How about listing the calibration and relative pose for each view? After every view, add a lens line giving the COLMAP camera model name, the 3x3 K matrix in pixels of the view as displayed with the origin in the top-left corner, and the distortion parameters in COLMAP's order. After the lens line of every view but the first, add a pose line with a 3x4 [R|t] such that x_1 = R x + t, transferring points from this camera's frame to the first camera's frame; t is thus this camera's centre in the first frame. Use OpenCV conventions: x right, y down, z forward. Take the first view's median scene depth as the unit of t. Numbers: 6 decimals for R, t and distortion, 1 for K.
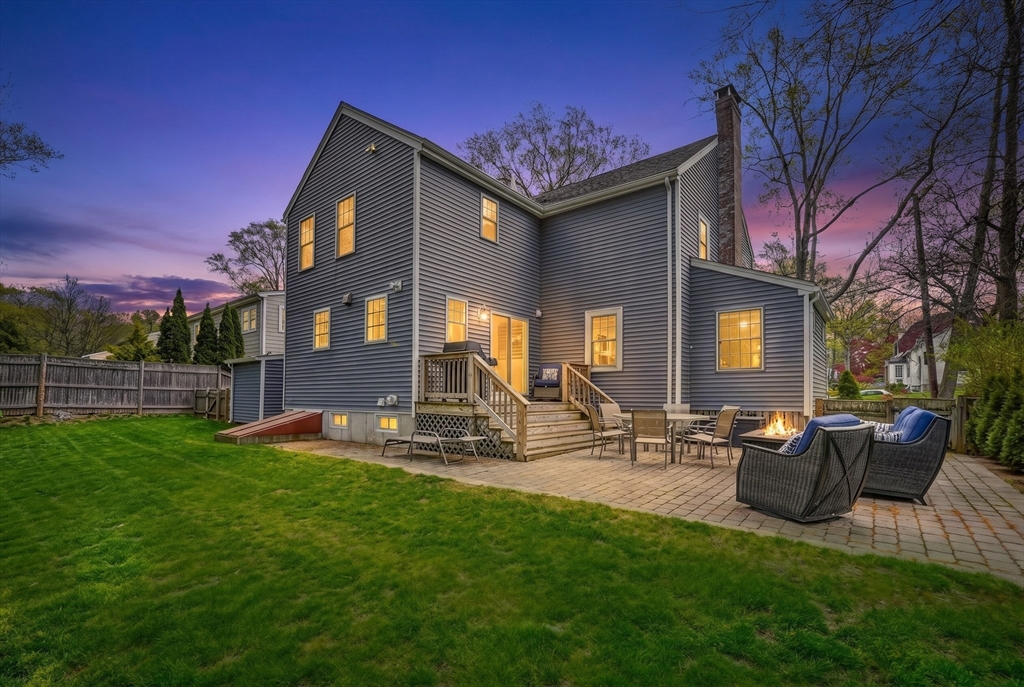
lens RADIAL K [[433.6, 0, 511.4], [0, 433.6, 353.6], [0, 0, 1]] dist [-0.009067, 0.000380]
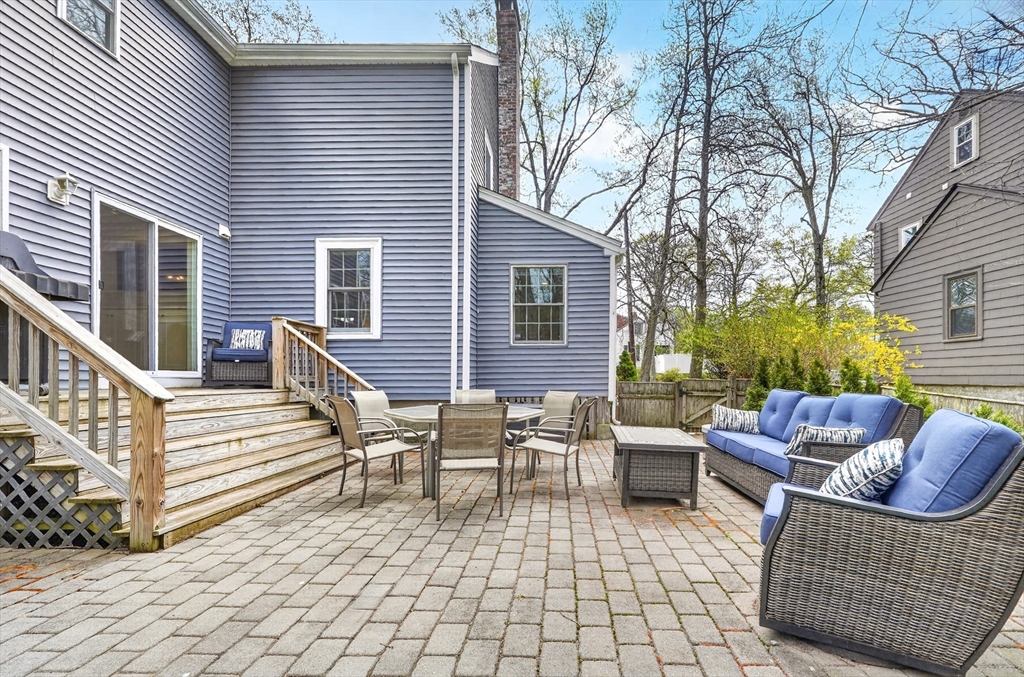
lens RADIAL K [[401.4, 0, 512.9], [0, 401.4, 385.7], [0, 0, 1]] dist [-0.002144, -0.000149]
pose [[0.793519, -0.013005, 0.608407, 0.052210], [-0.054031, 0.994317, 0.091725, 0.046997], [-0.606143, -0.105658, 0.788307, 0.439176]]
